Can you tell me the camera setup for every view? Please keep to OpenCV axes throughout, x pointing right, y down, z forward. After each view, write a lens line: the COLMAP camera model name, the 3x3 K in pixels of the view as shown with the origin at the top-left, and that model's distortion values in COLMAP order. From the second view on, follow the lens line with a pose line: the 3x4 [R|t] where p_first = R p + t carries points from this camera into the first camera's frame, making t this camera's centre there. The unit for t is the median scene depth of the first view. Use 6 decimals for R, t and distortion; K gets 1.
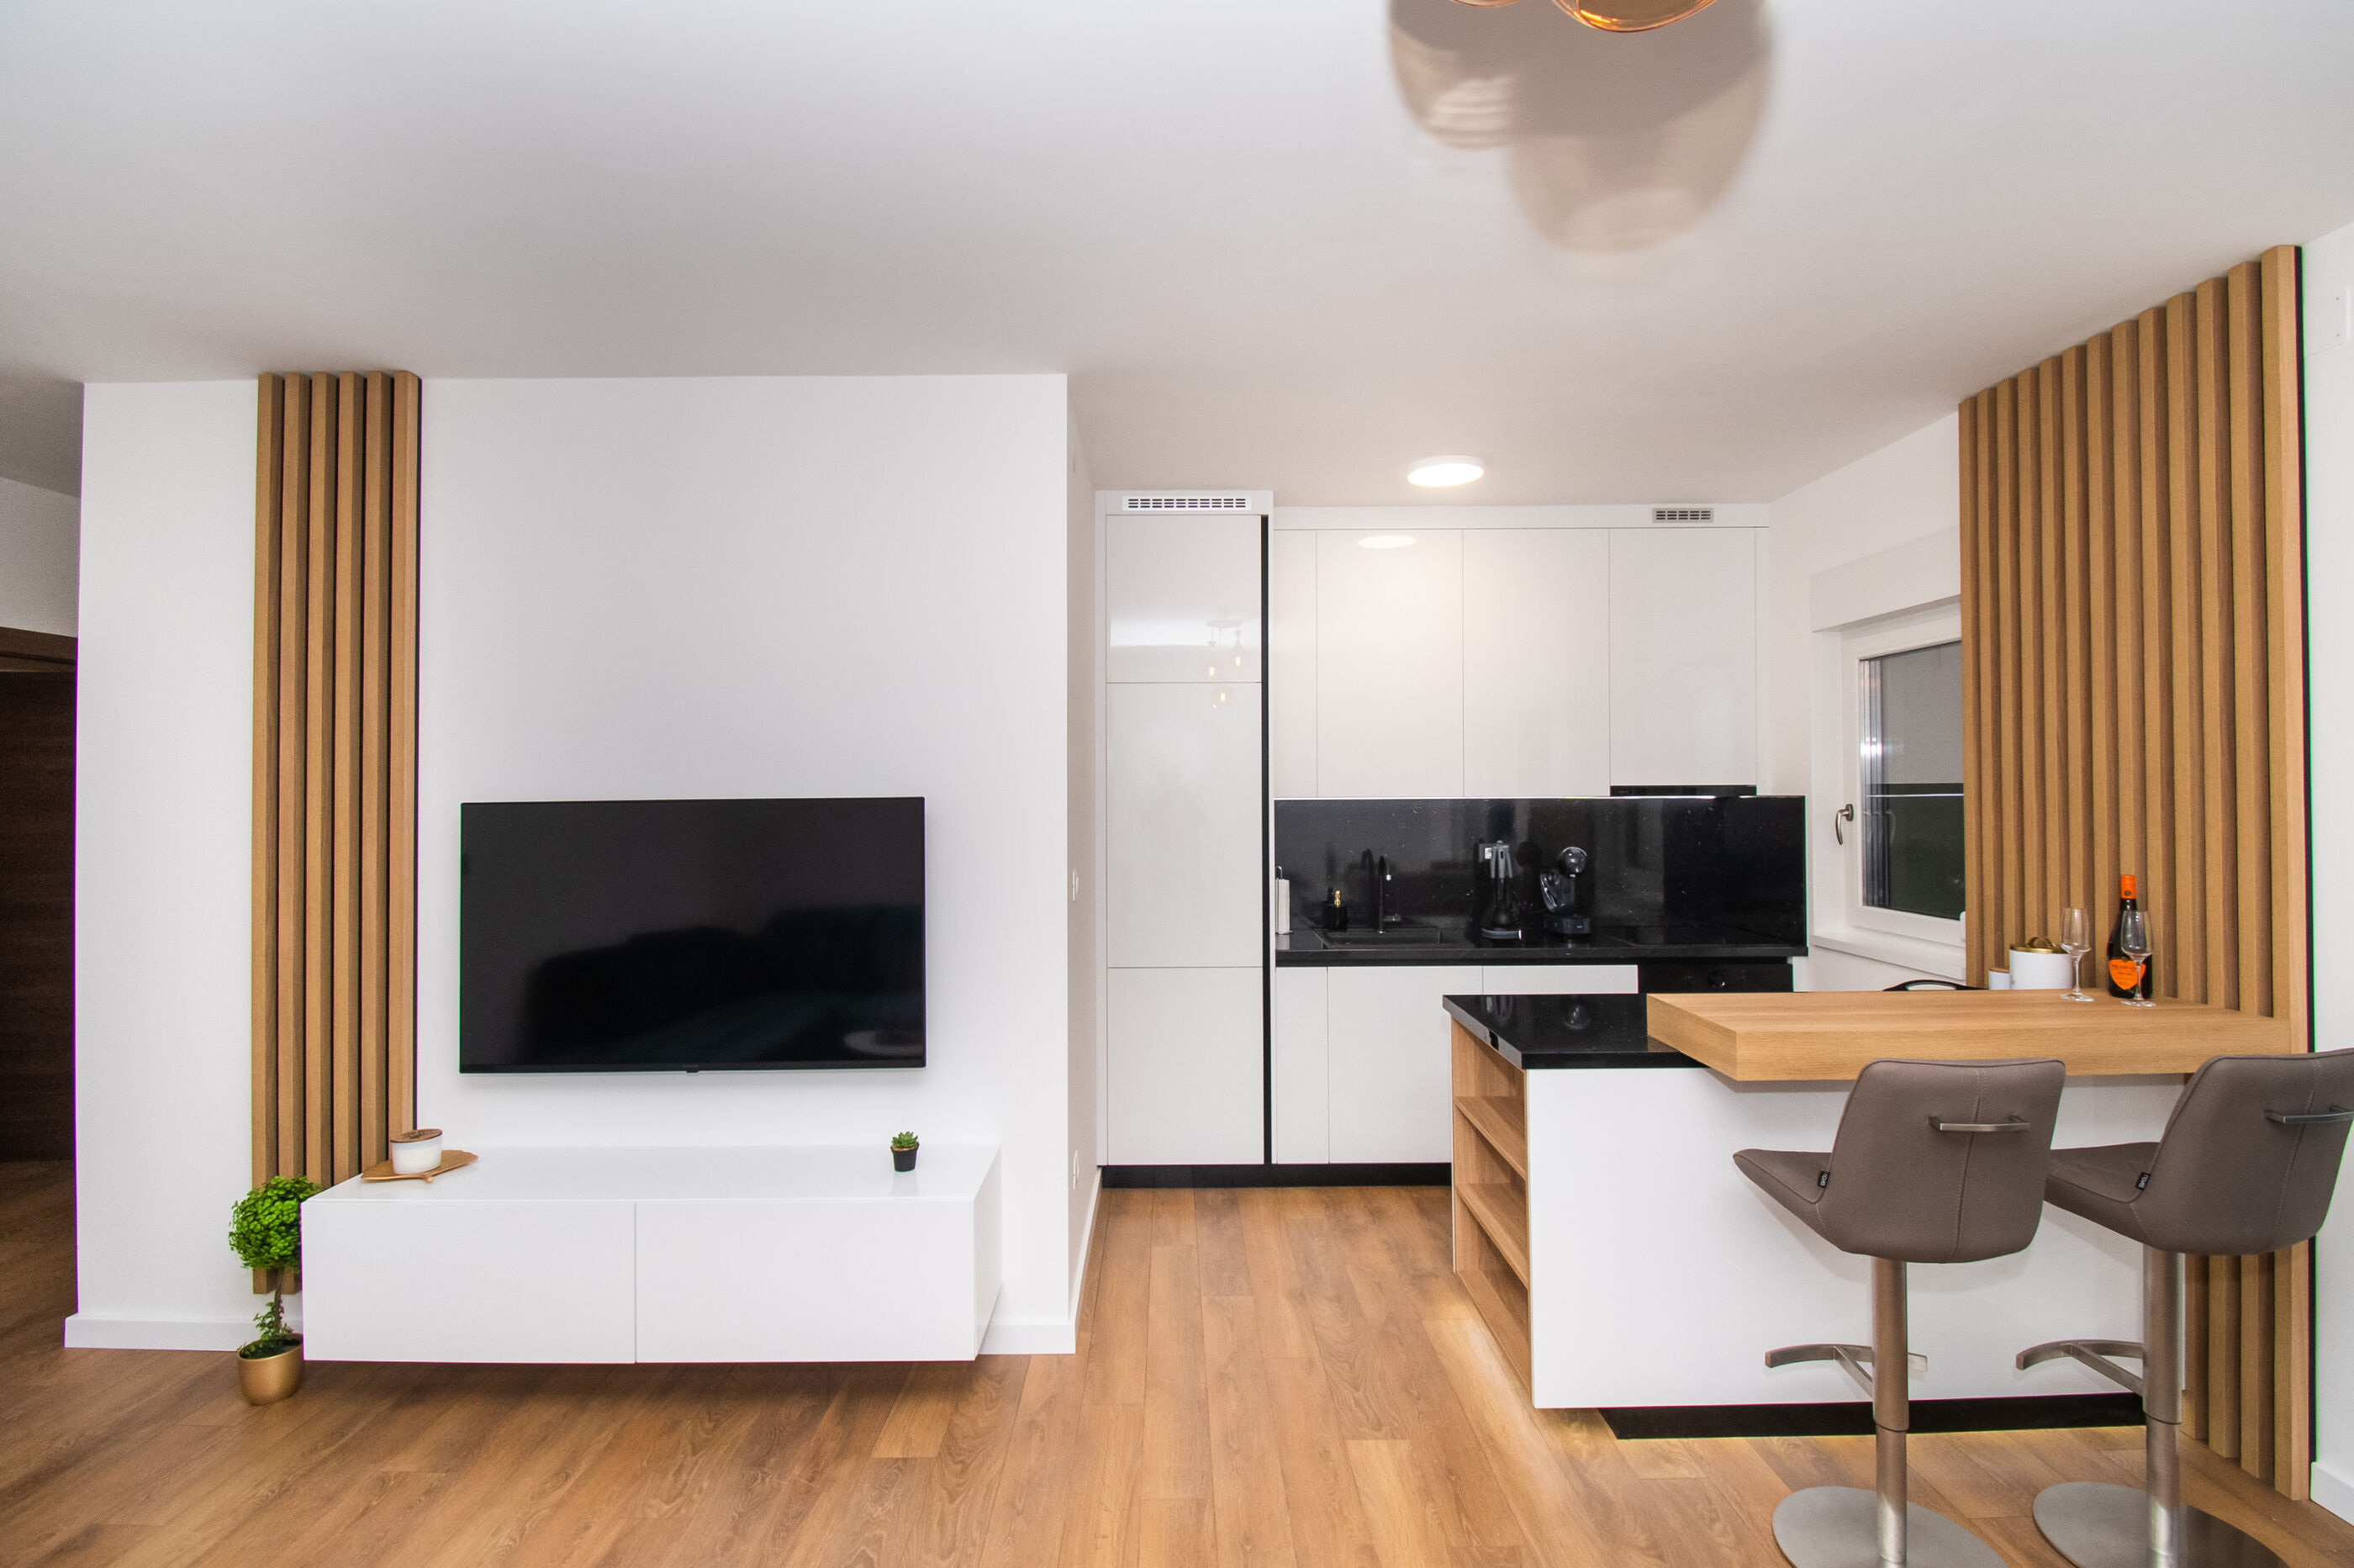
lens RADIAL K [[1050.1, 0, 1179.9], [0, 1050.1, 776.5], [0, 0, 1]] dist [-0.003631, -0.007645]
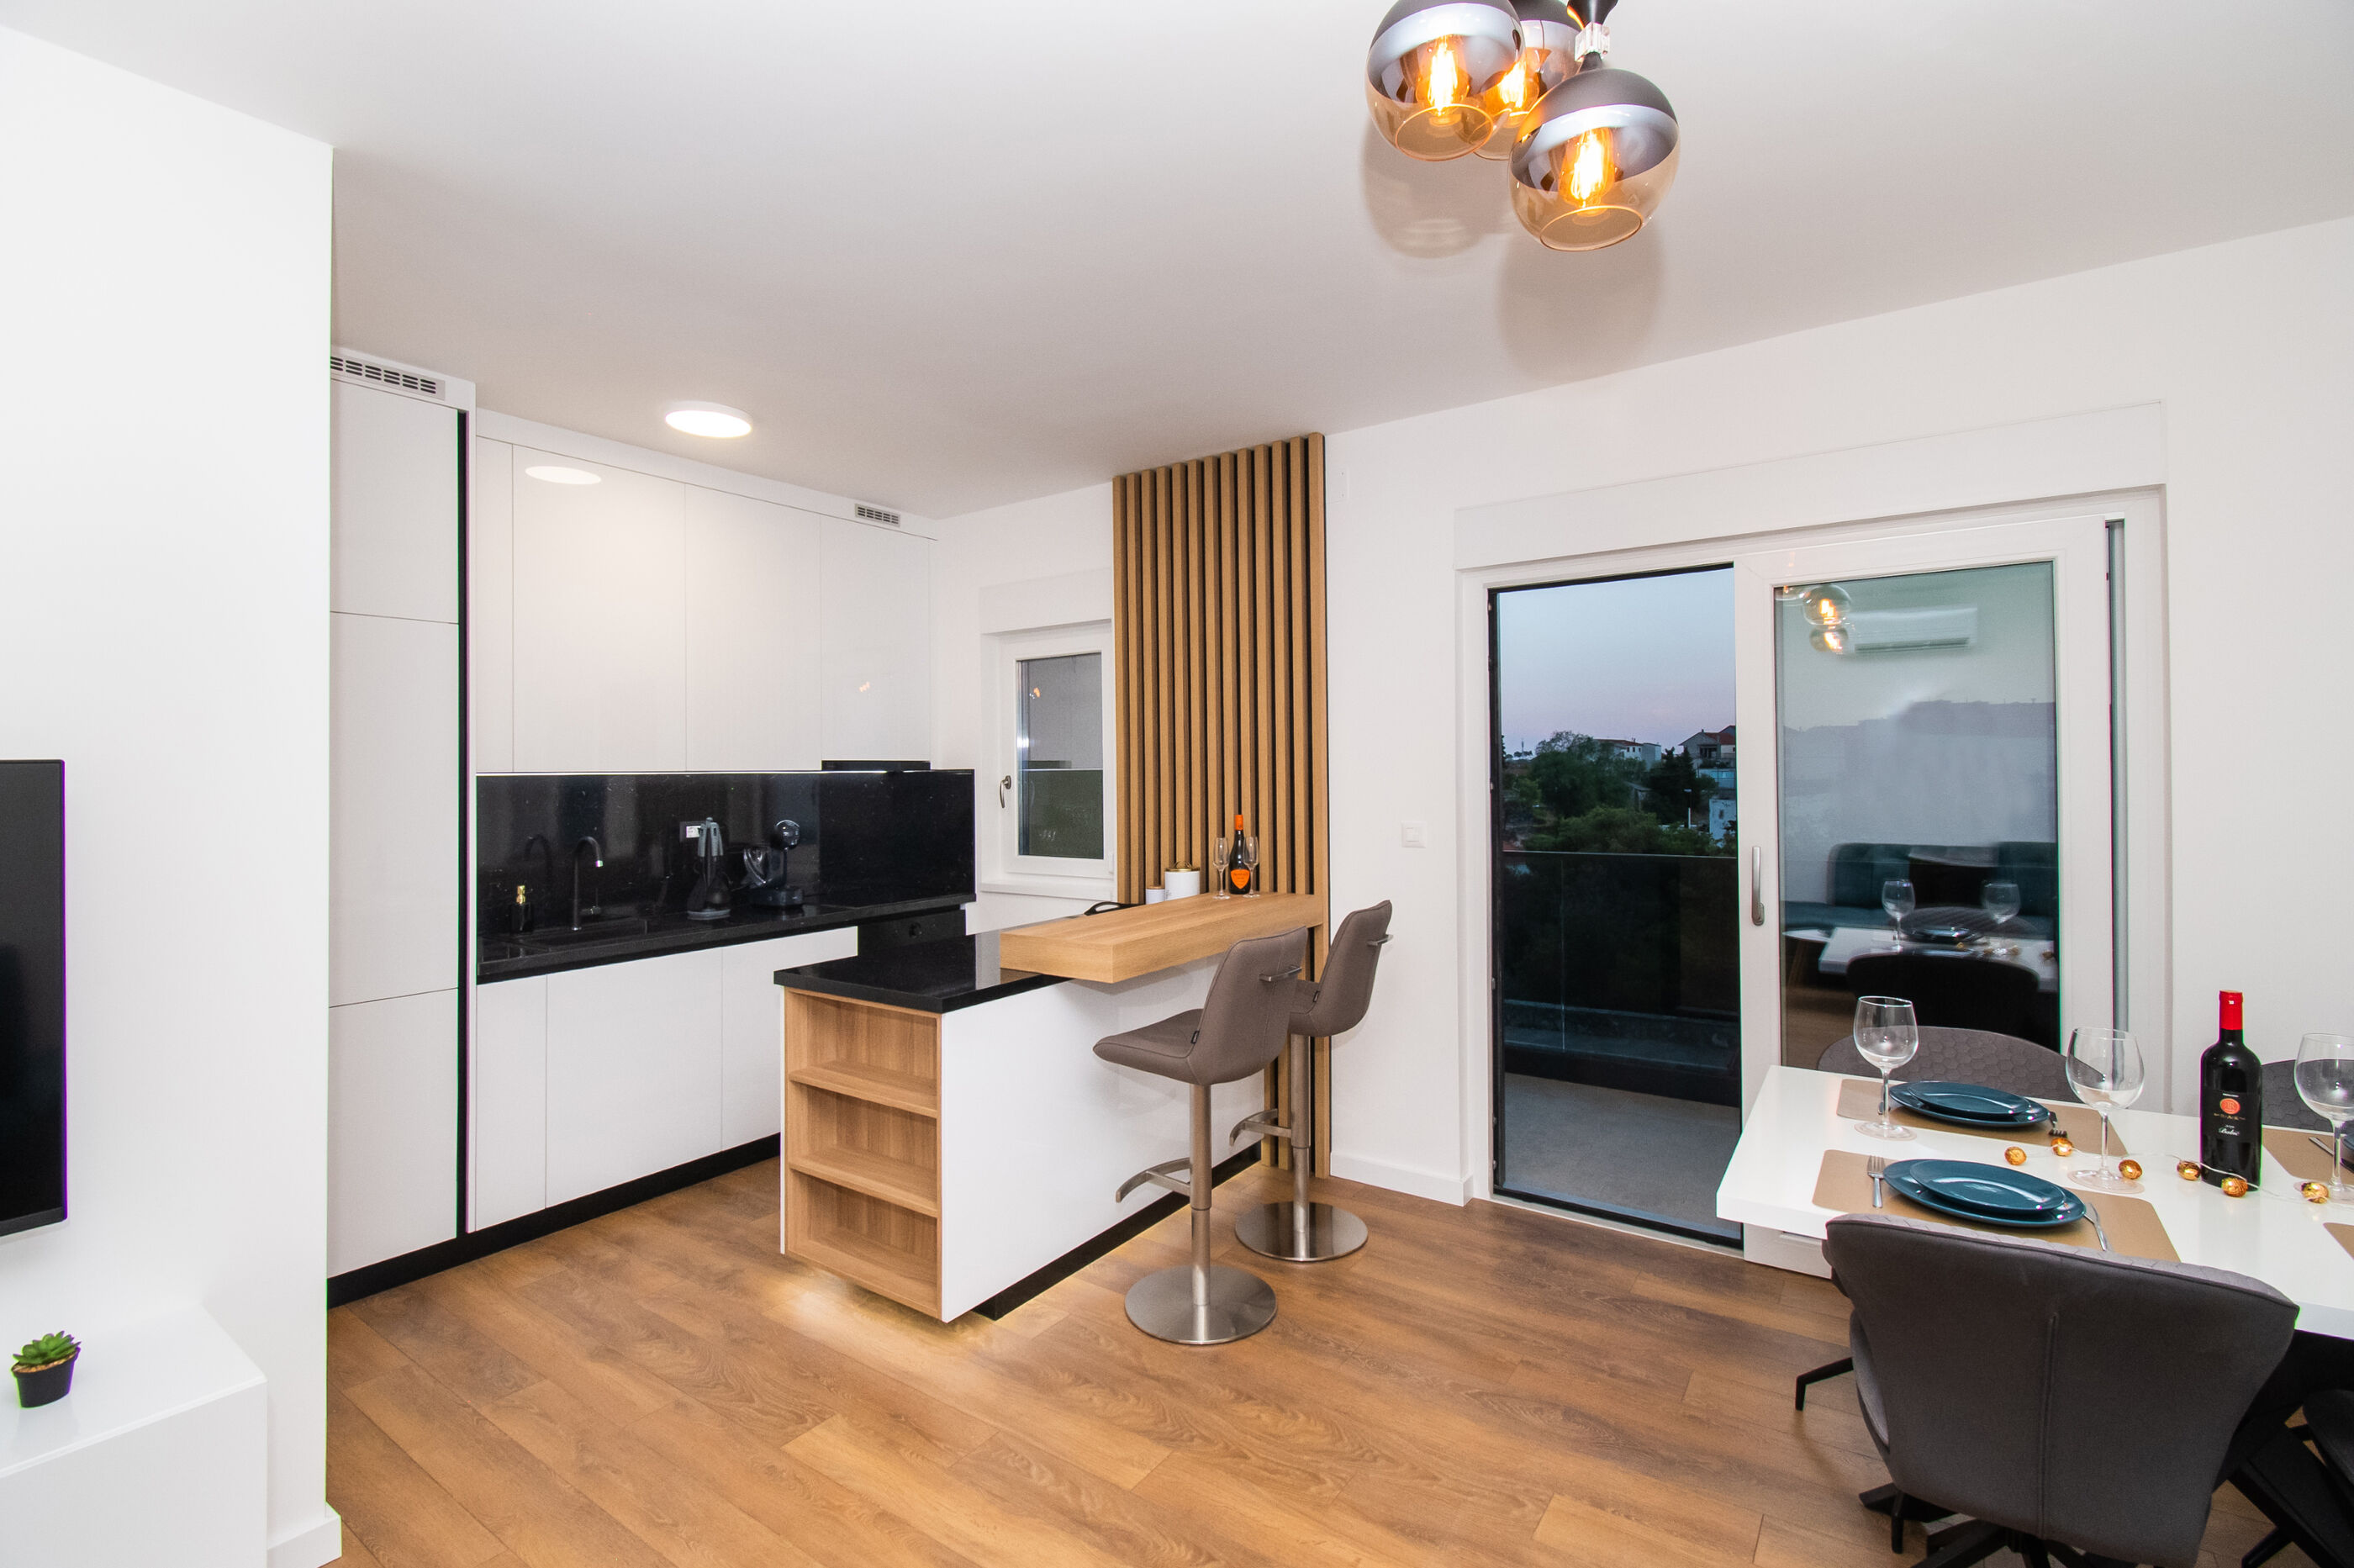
lens RADIAL K [[1050.1, 0, 1173.8], [0, 1050.1, 777.0], [0, 0, 1]] dist [-0.003631, -0.007645]
pose [[0.572819, -0.004741, 0.819668, -0.306606], [-0.003725, 0.999958, 0.008387, 0.018950], [-0.819673, -0.007857, 0.572778, 0.137528]]
